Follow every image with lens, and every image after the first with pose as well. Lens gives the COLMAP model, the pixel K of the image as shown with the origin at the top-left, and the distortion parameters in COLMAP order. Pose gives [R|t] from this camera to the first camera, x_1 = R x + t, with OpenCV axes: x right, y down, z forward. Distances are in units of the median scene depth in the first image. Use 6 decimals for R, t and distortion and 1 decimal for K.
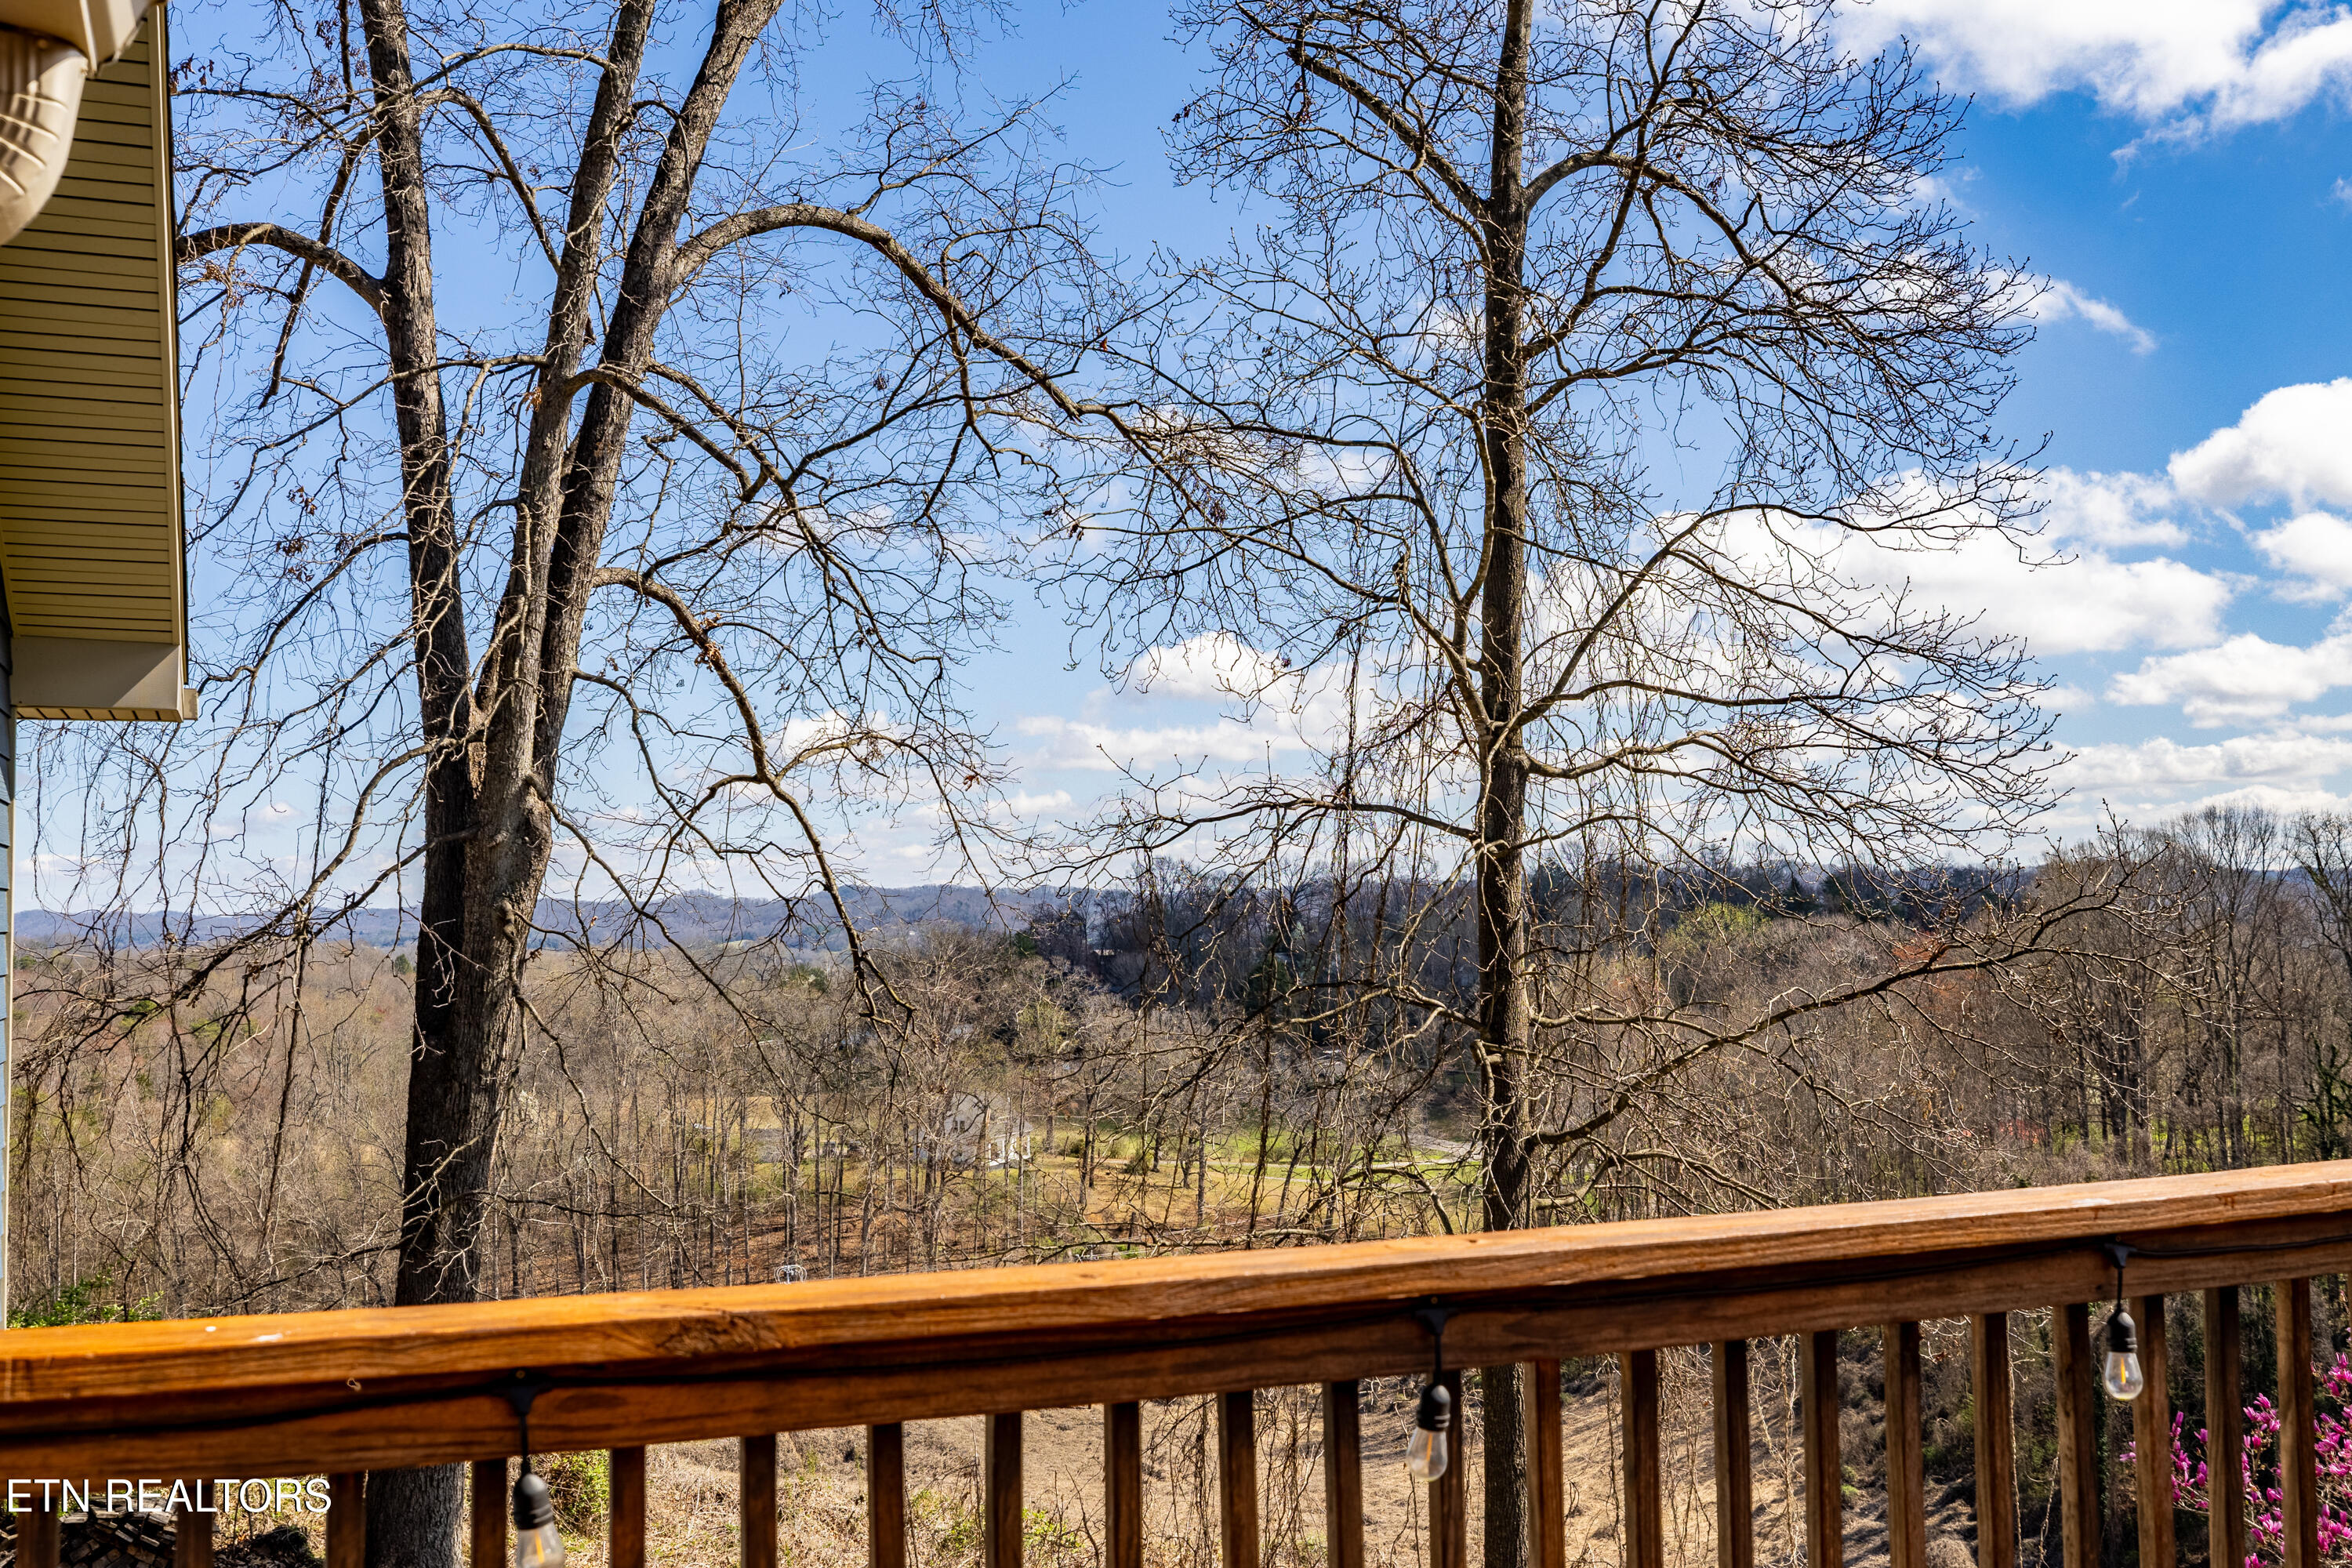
lens RADIAL K [[2331.6, 0, 1180.4], [0, 2331.6, 768.3], [0, 0, 1]] dist [0.000435, 0.000000]
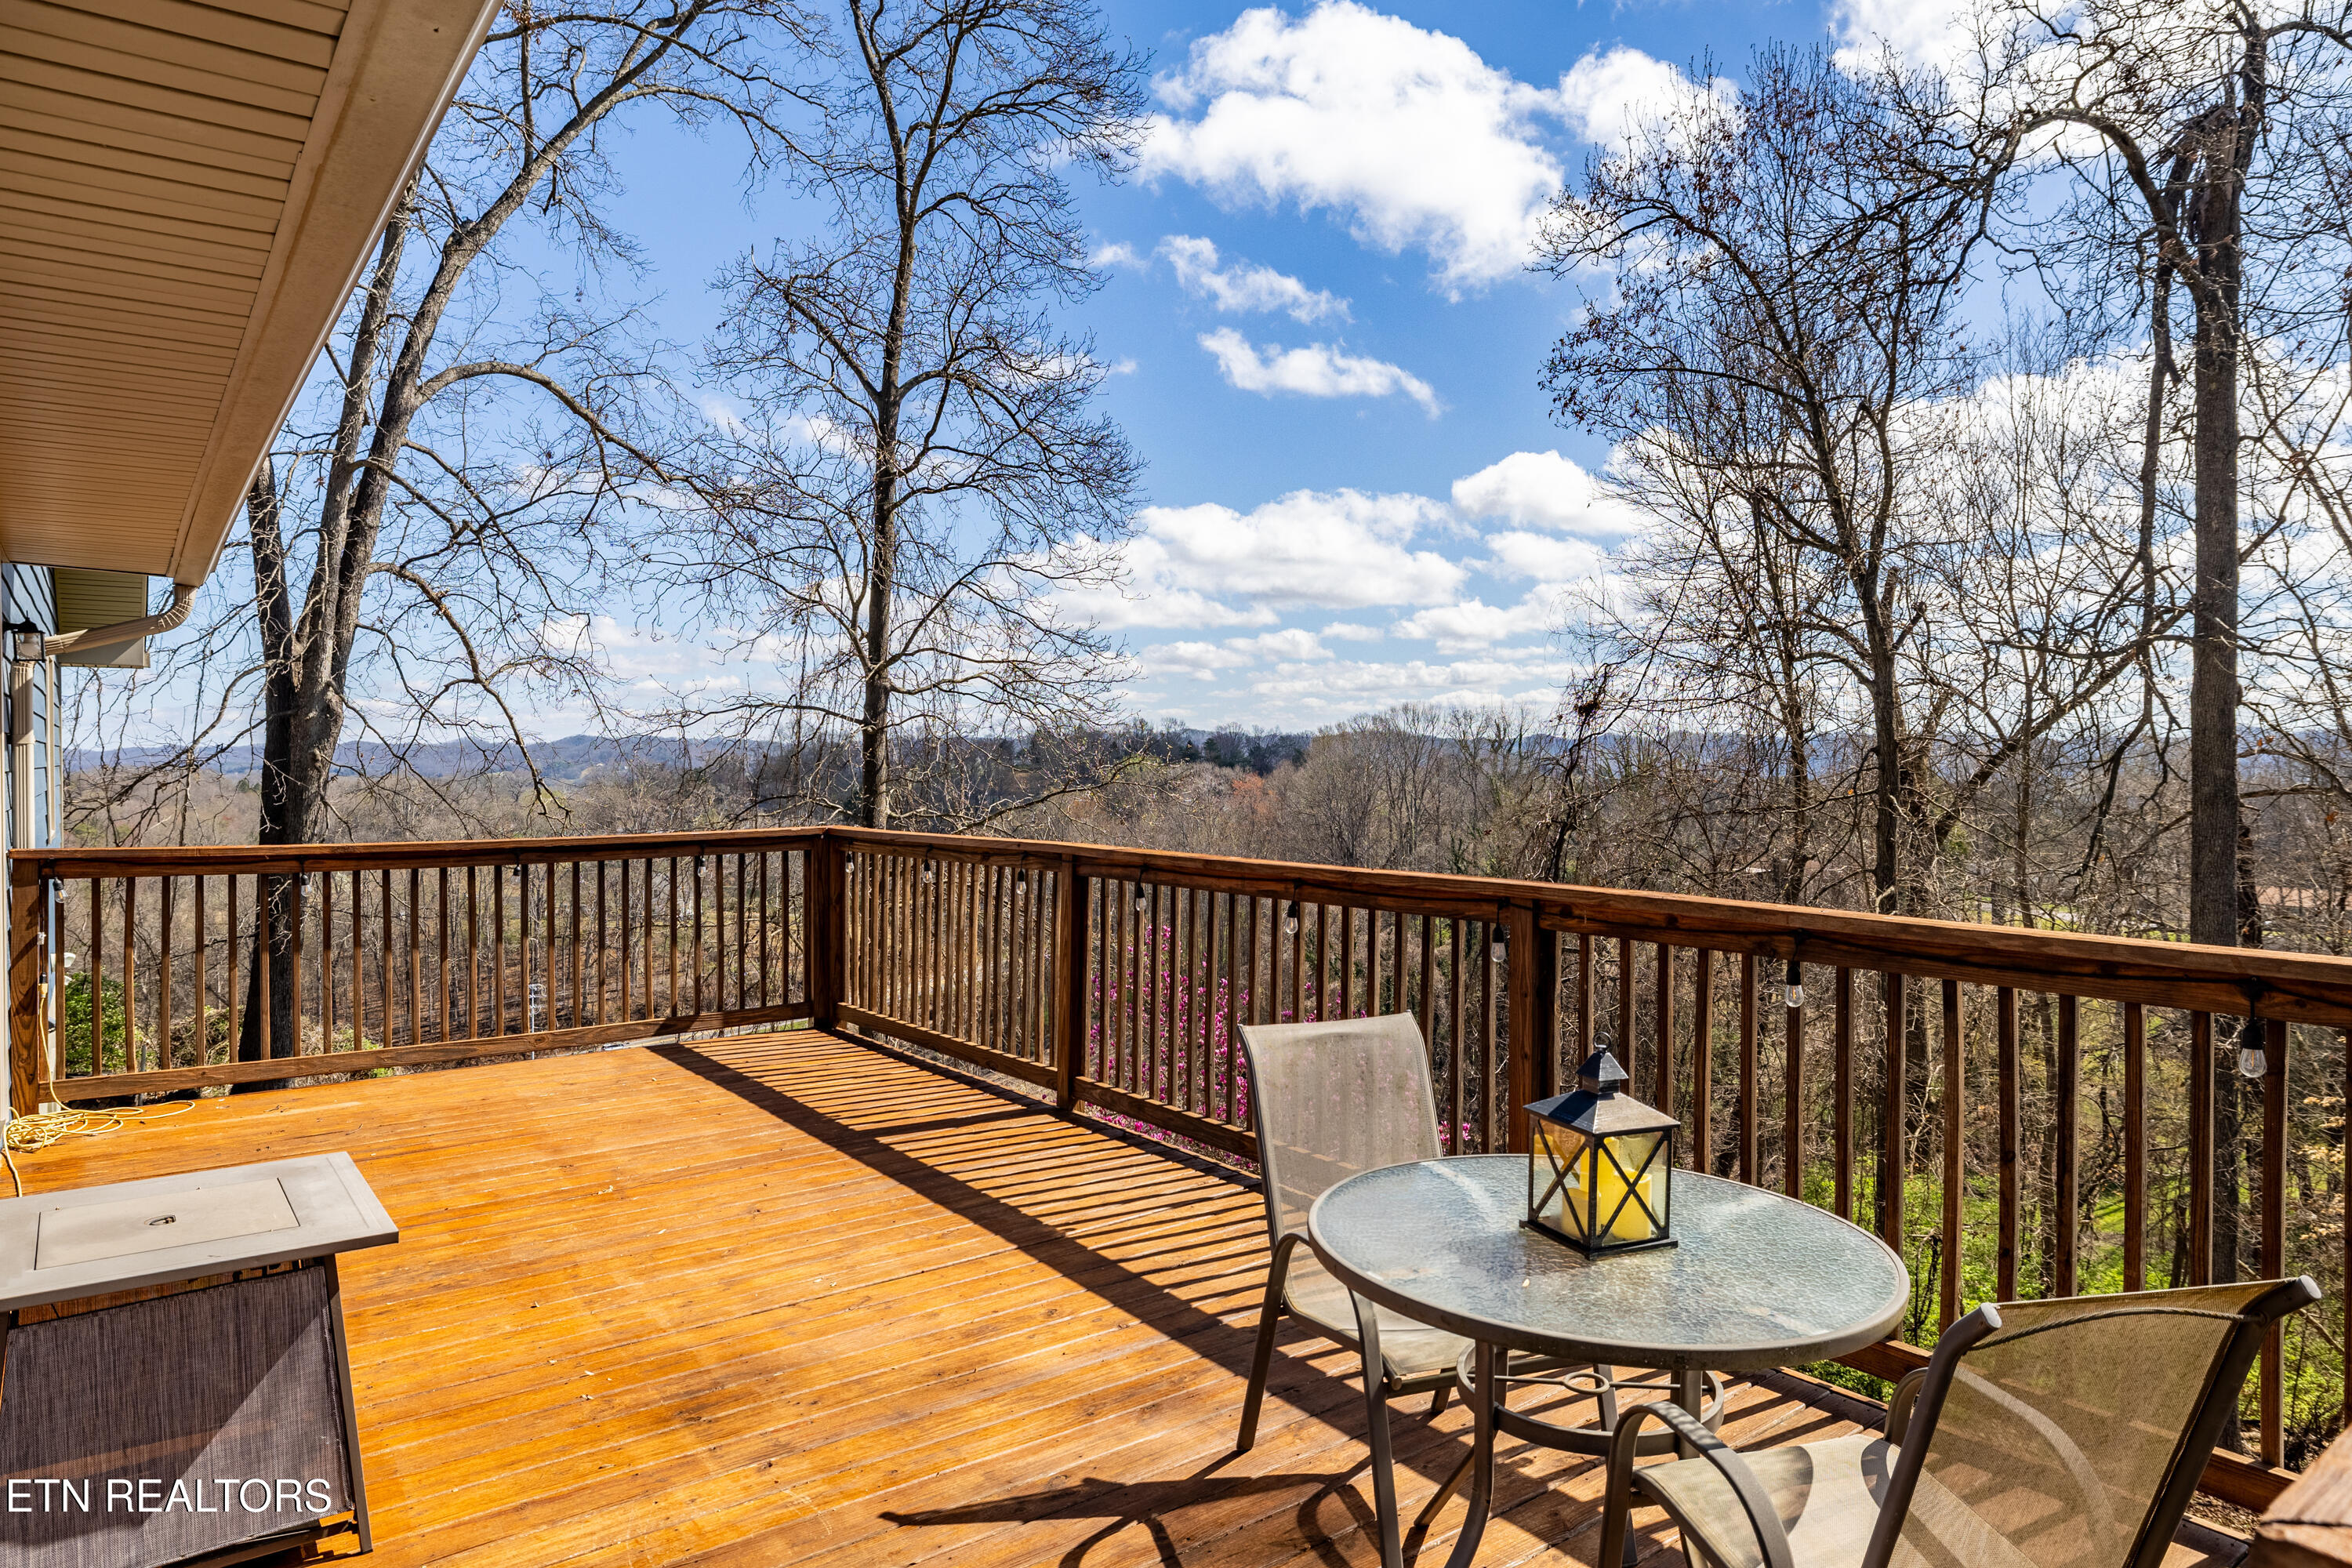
lens RADIAL K [[1498.6, 0, 1231.1], [0, 1498.6, 778.0], [0, 0, 1]] dist [-0.008244, -0.004373]
pose [[0.965188, 0.007656, 0.261447, 0.094537], [-0.027320, 0.997055, 0.071659, -0.023193], [-0.260128, -0.076307, 0.962554, -0.306240]]
